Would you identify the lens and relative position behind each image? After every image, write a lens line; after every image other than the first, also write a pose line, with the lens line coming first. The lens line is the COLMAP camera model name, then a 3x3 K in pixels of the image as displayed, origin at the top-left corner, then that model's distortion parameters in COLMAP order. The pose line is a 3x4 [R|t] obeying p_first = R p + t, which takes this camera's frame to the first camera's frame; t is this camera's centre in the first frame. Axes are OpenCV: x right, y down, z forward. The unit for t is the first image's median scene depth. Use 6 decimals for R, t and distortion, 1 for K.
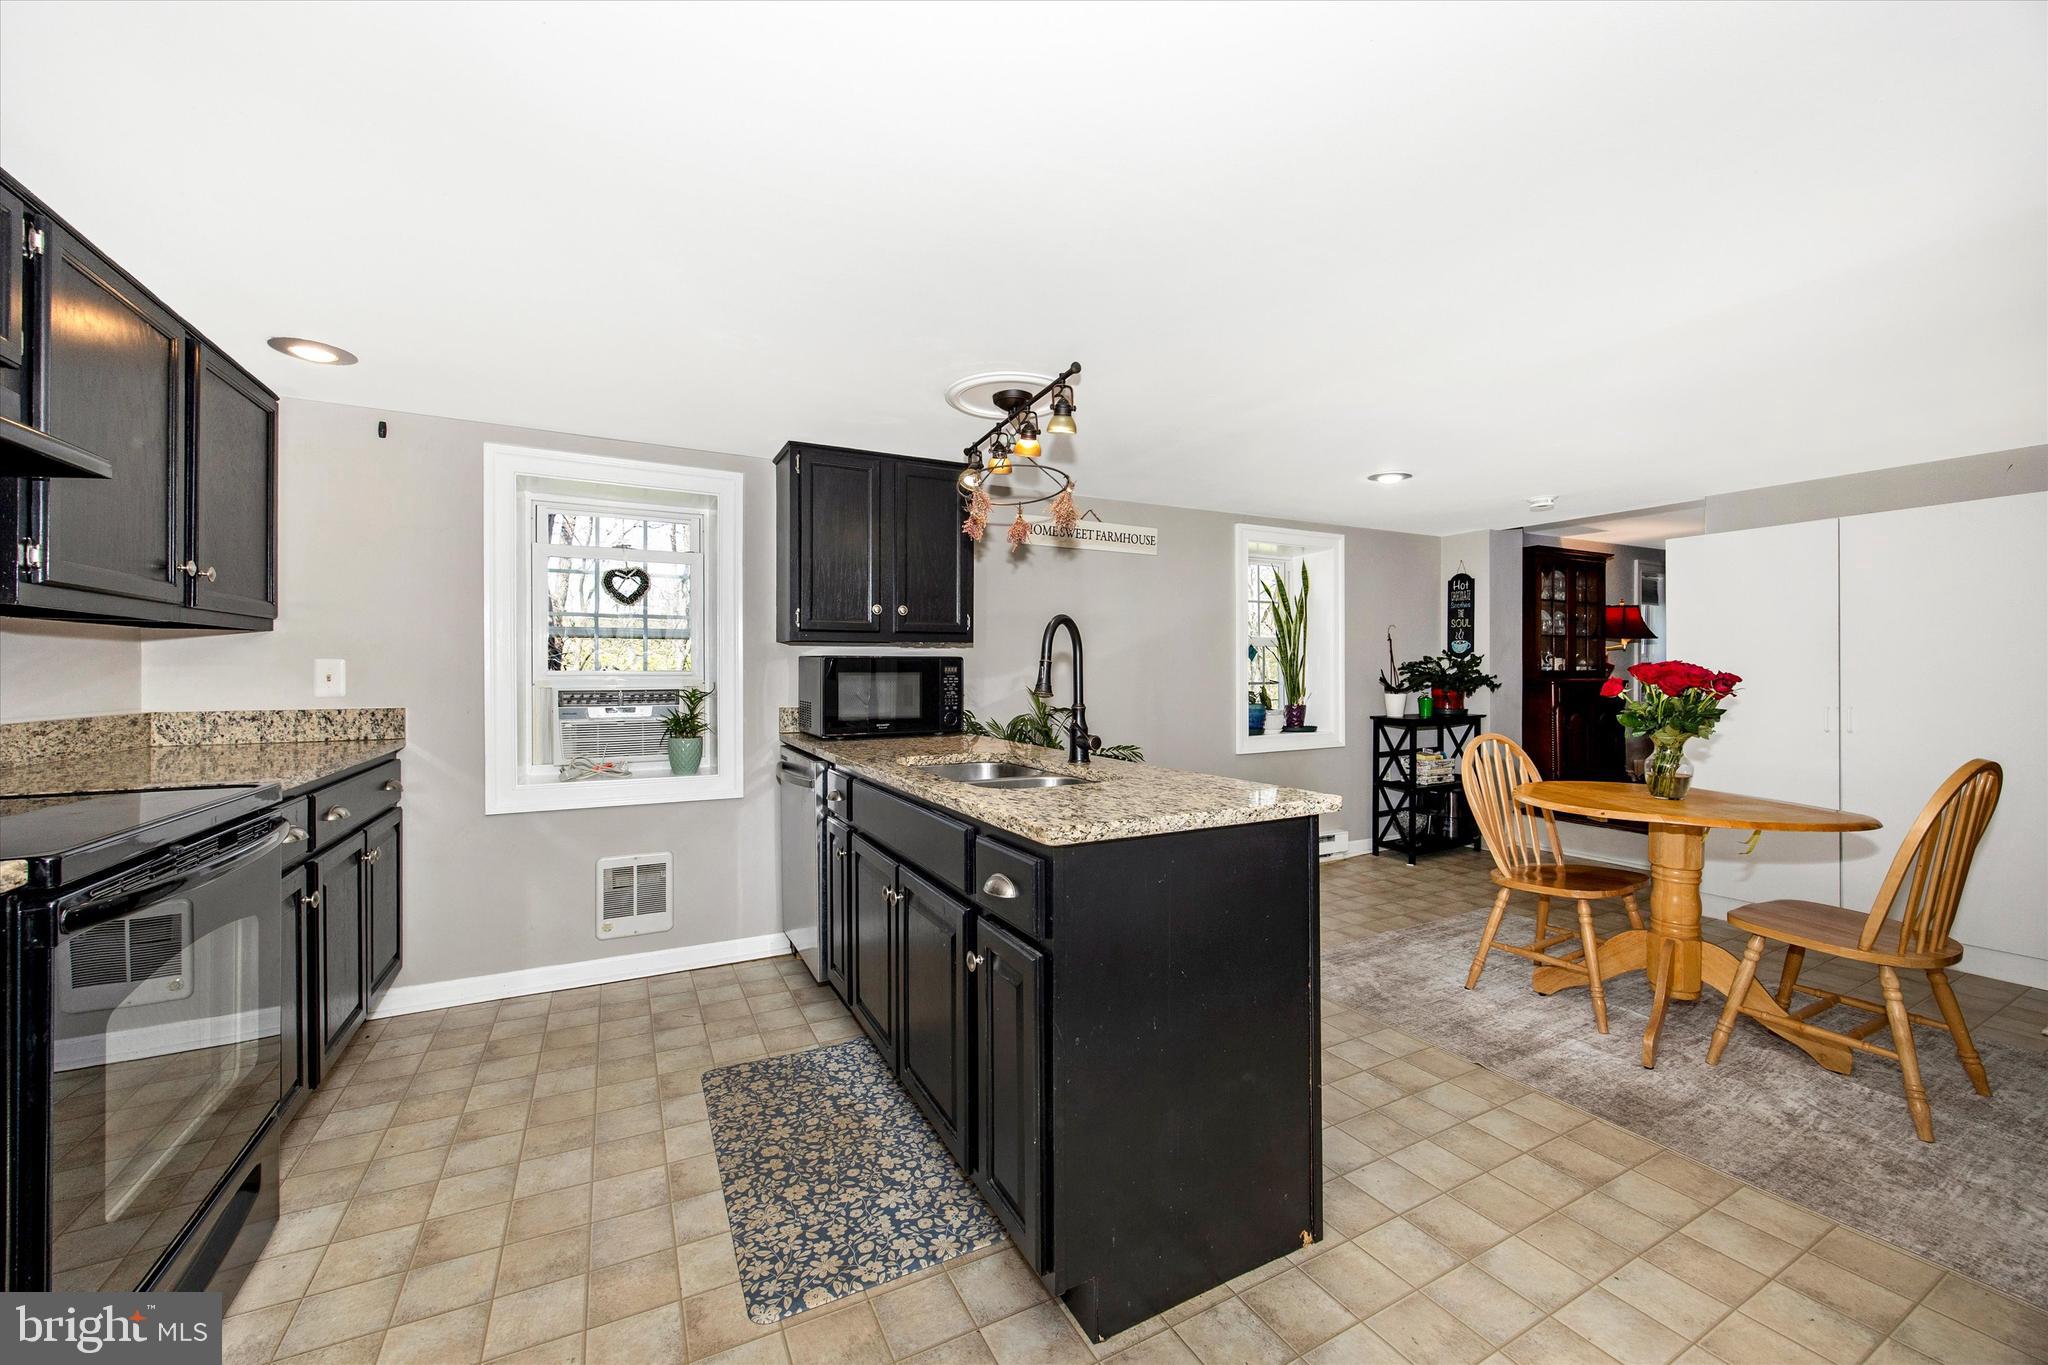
lens RADIAL K [[794.4, 0, 1032.1], [0, 794.4, 678.0], [0, 0, 1]] dist [-0.011071, 0.000386]
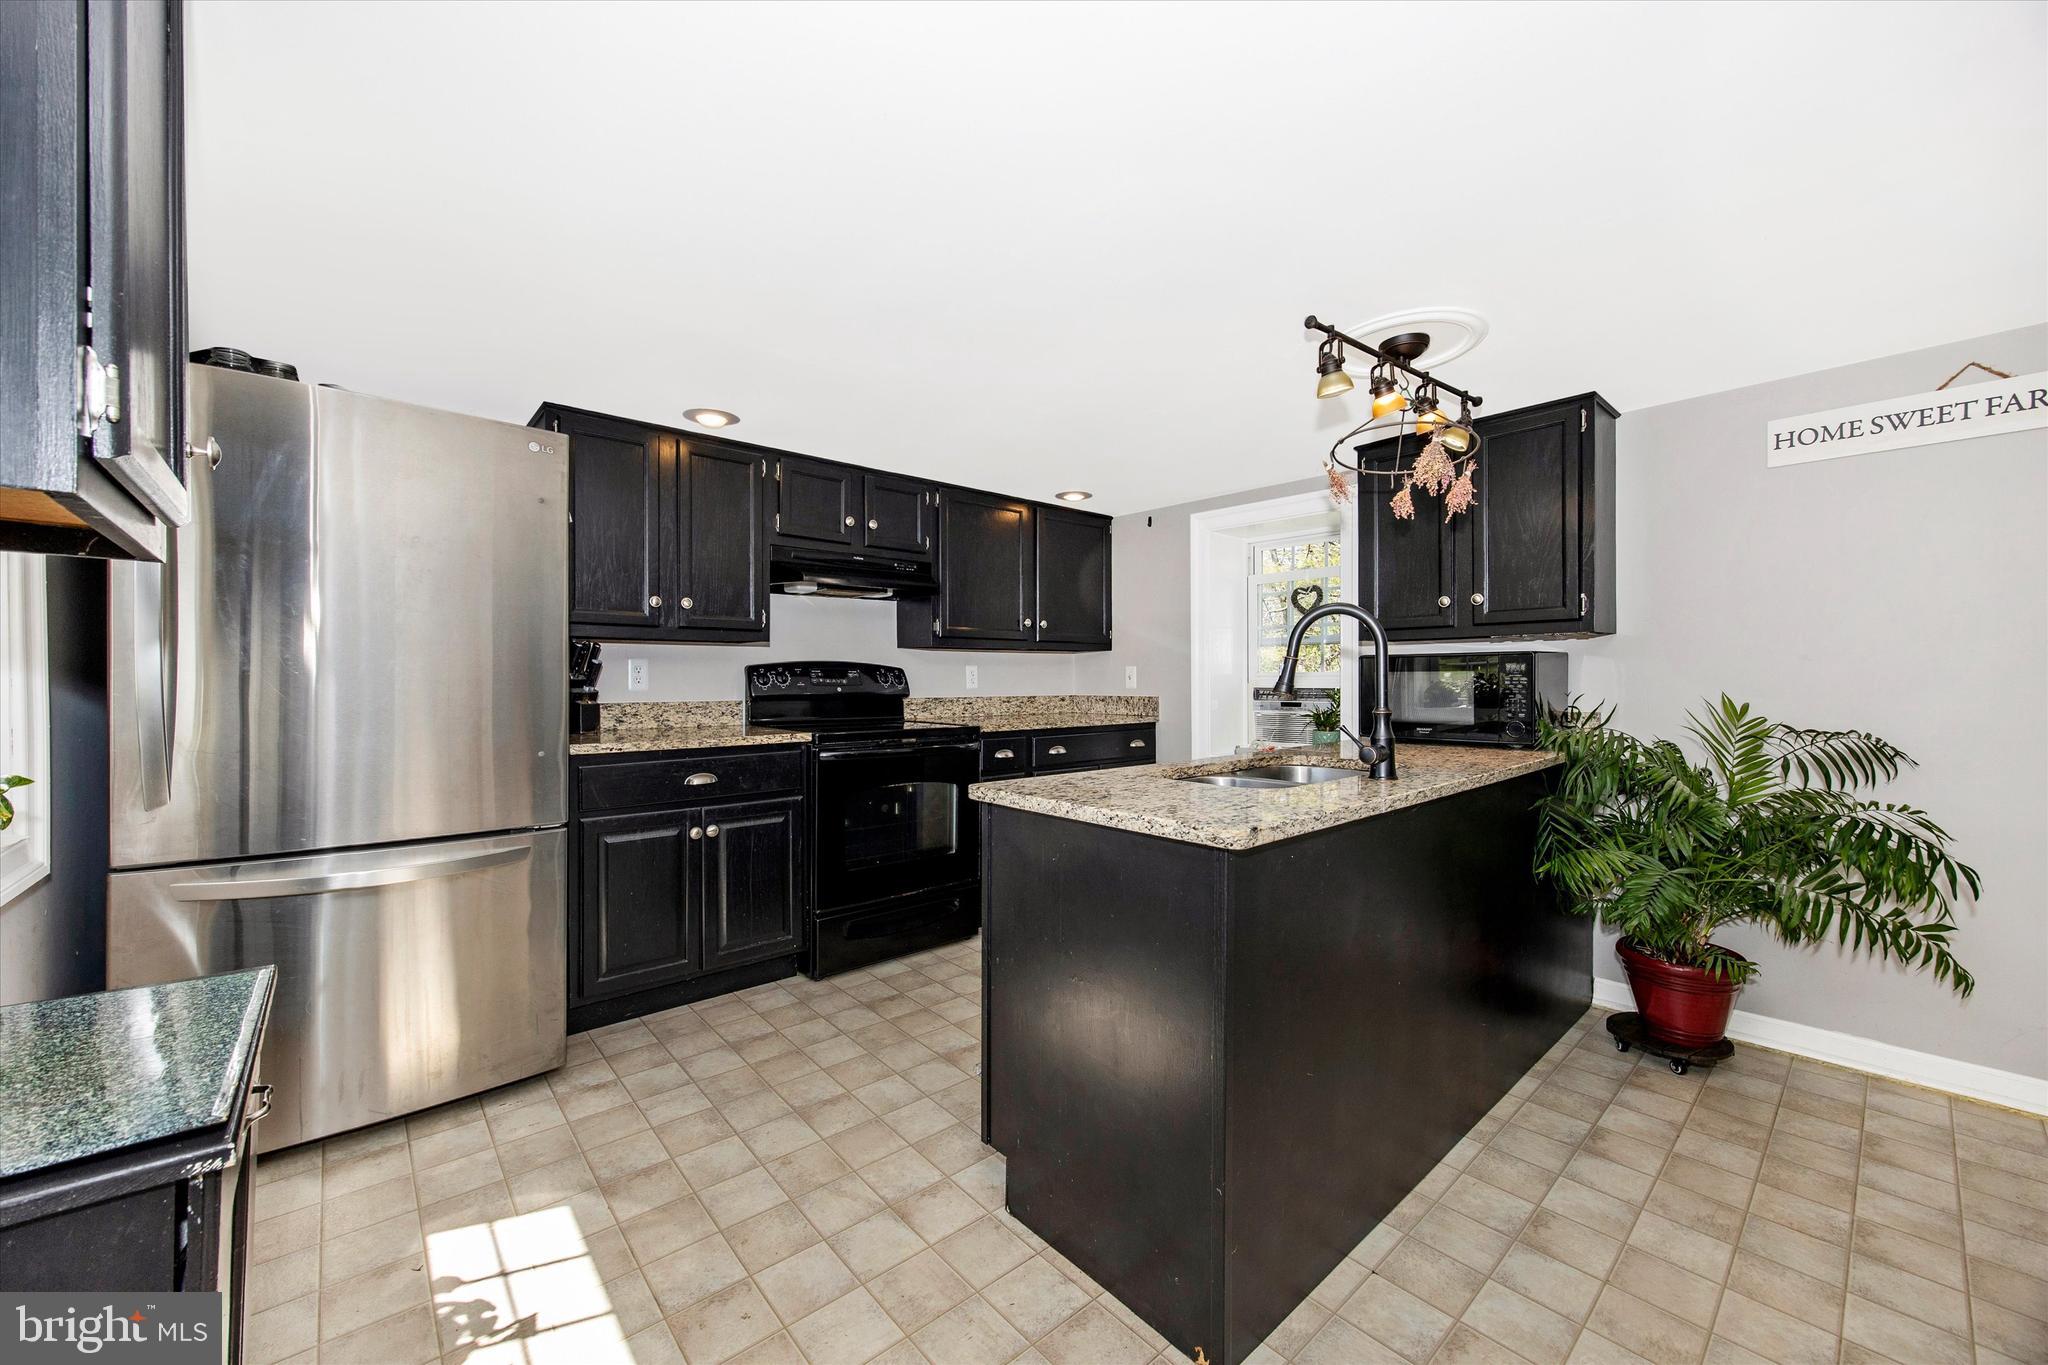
lens RADIAL K [[794.4, 0, 1032.1], [0, 794.4, 678.0], [0, 0, 1]] dist [-0.011071, 0.000386]
pose [[0.228868, 0.000649, -0.973457, 1.064614], [-0.001442, 0.999999, 0.000327, 0.002024], [0.973456, 0.001329, 0.228868, 0.614999]]
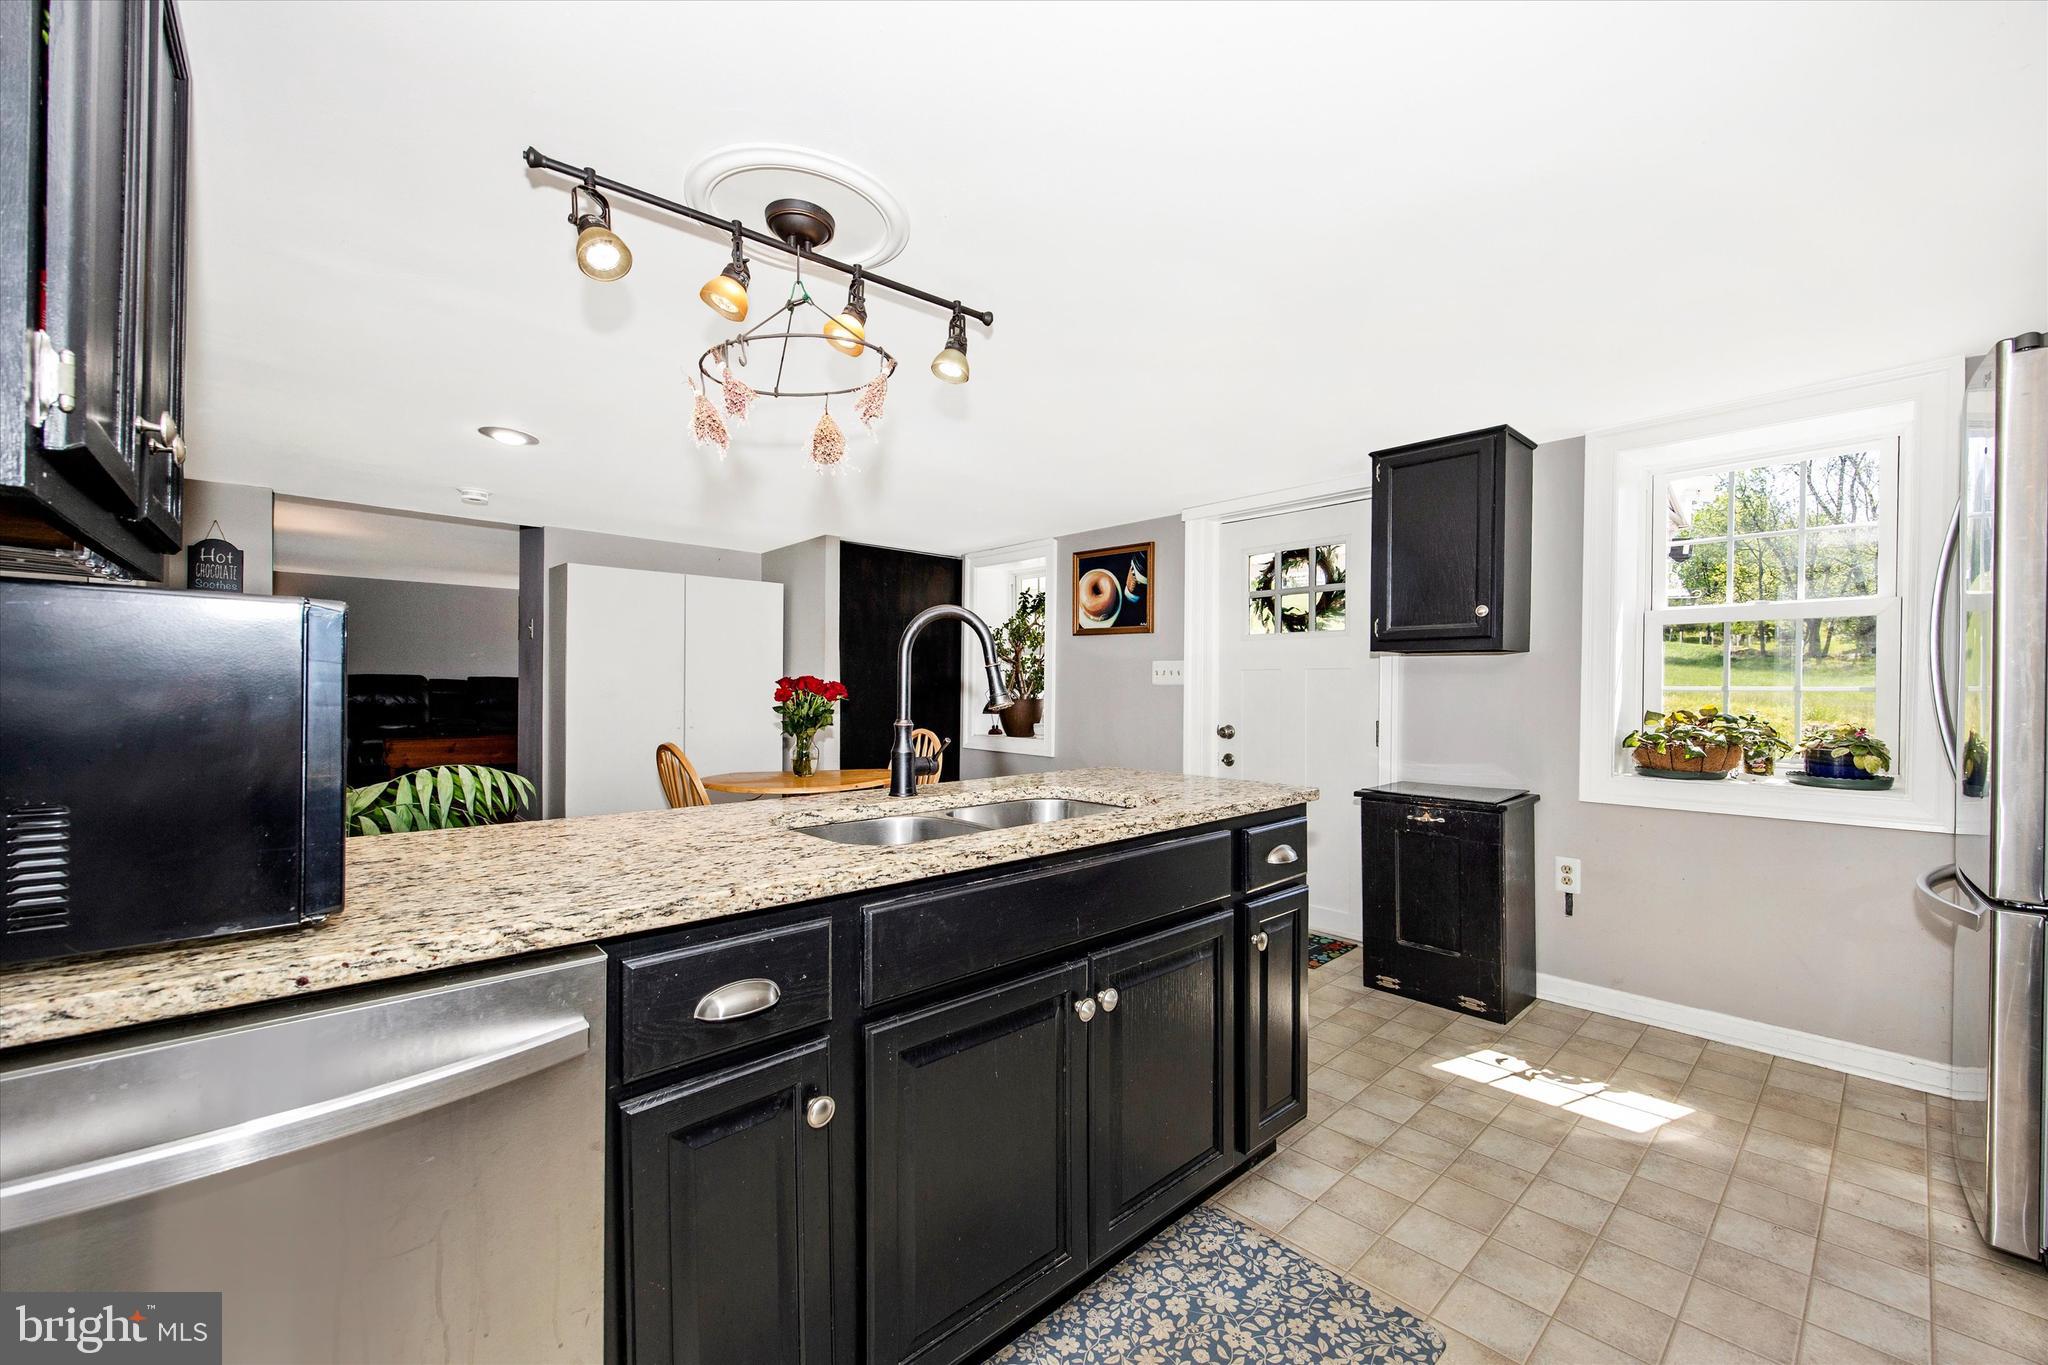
lens RADIAL K [[794.4, 0, 1032.1], [0, 794.4, 678.0], [0, 0, 1]] dist [-0.011071, 0.000386]
pose [[-0.244891, -0.000683, 0.969550, -0.987963], [0.002702, 0.999995, 0.001387, -0.015197], [-0.969547, 0.002959, -0.244889, 1.454919]]
